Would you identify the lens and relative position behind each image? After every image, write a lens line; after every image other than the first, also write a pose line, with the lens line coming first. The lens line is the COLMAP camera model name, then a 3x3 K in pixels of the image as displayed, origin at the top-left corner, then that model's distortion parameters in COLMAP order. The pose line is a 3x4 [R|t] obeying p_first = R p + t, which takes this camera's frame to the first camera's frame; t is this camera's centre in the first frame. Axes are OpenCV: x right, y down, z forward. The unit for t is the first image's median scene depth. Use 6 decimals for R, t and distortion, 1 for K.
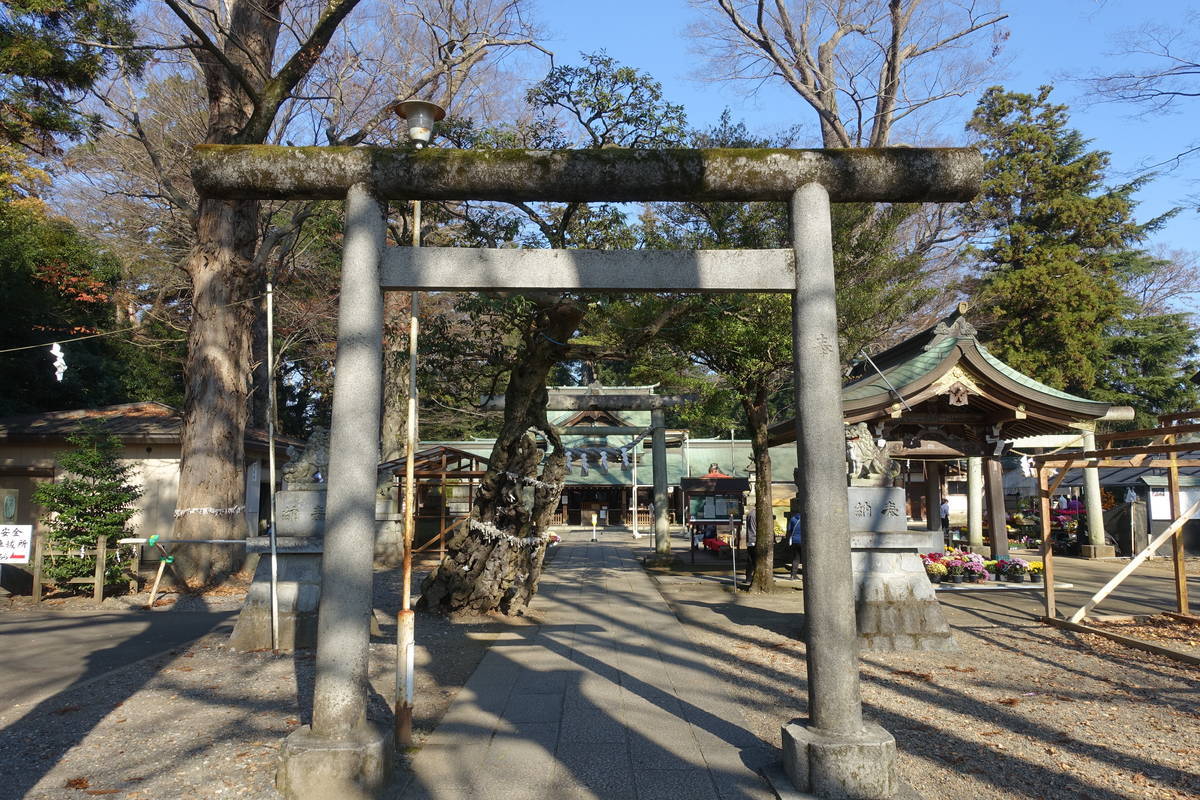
lens RADIAL K [[805.6, 0, 600.0], [0, 805.6, 400.0], [0, 0, 1]] dist [0.002862, 0.000684]
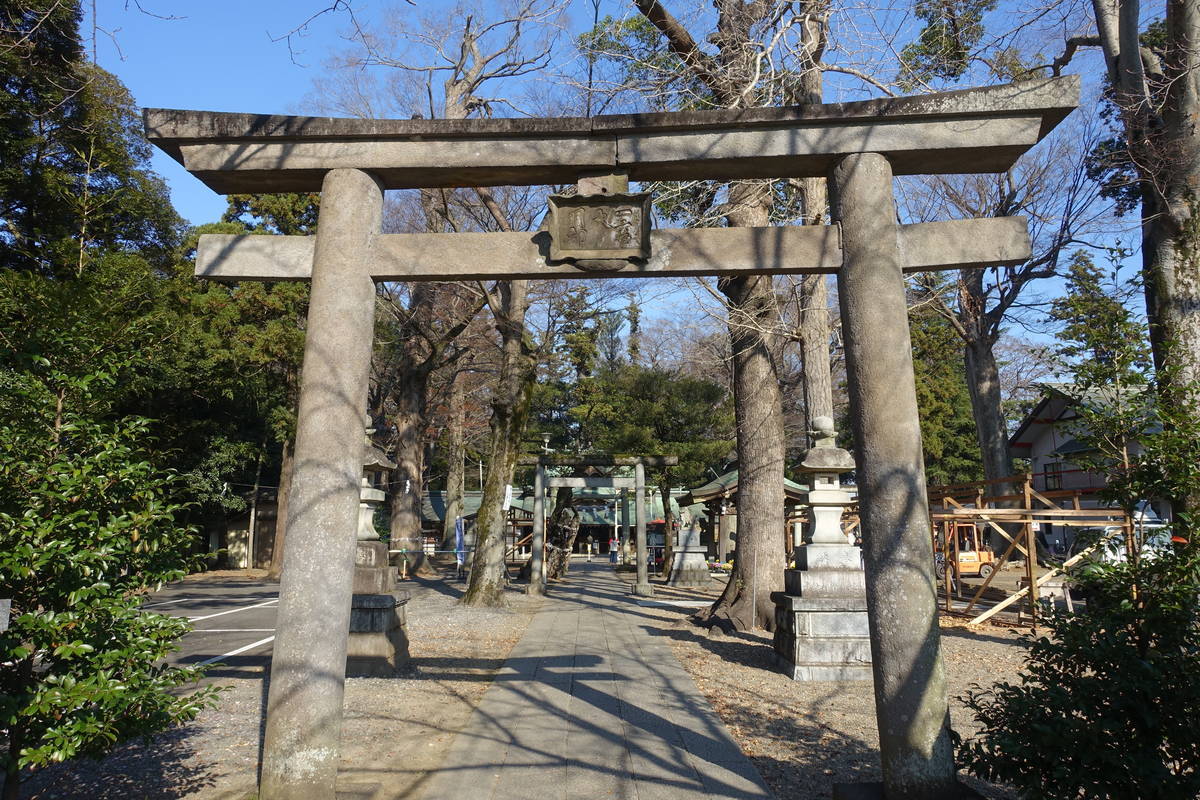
lens RADIAL K [[843.1, 0, 600.0], [0, 843.1, 400.0], [0, 0, 1]] dist [-0.025601, -0.000050]
pose [[0.999965, 0.005349, 0.006407, 0.004760], [-0.005120, 0.999363, -0.035307, -0.151673], [-0.006592, 0.035273, 0.999356, -1.225536]]
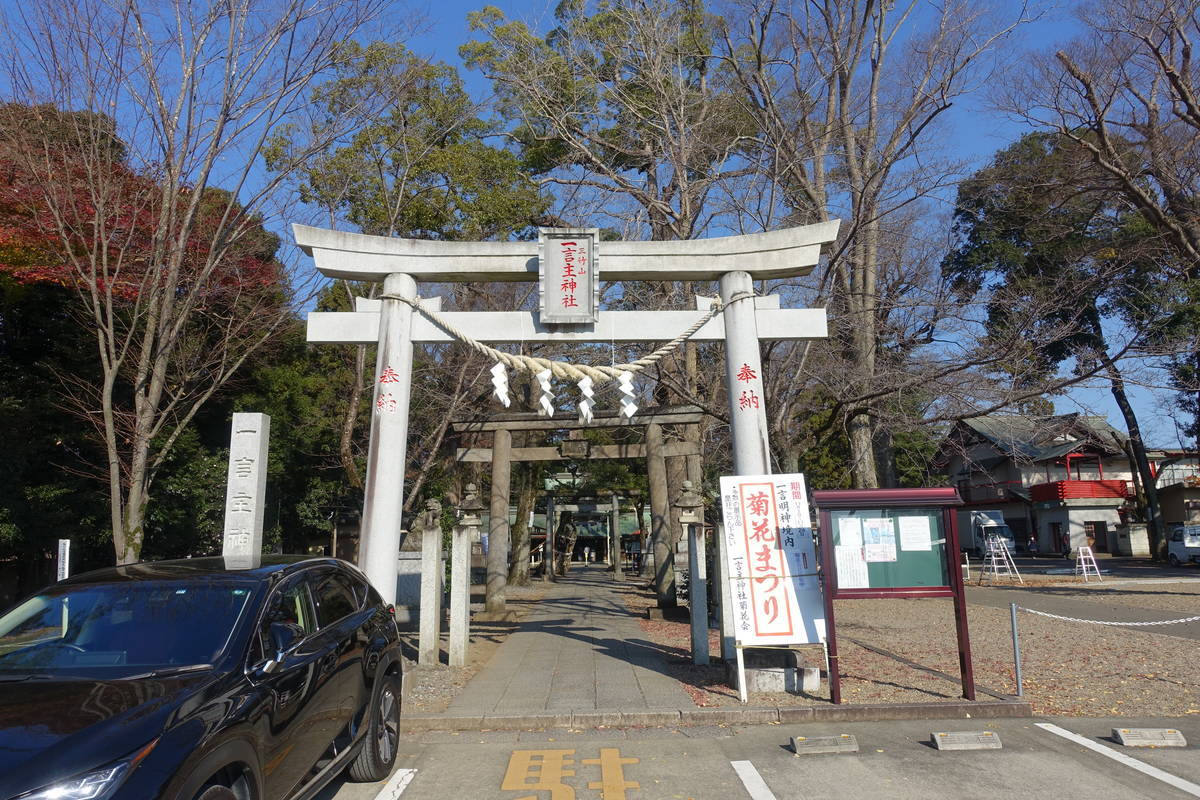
lens RADIAL K [[805.6, 0, 600.0], [0, 805.6, 400.0], [0, 0, 1]] dist [0.002862, 0.000684]
pose [[0.999876, -0.012069, 0.010073, 0.027847], [0.012629, 0.998267, -0.057480, -0.223045], [-0.009362, 0.057600, 0.998296, -1.919368]]
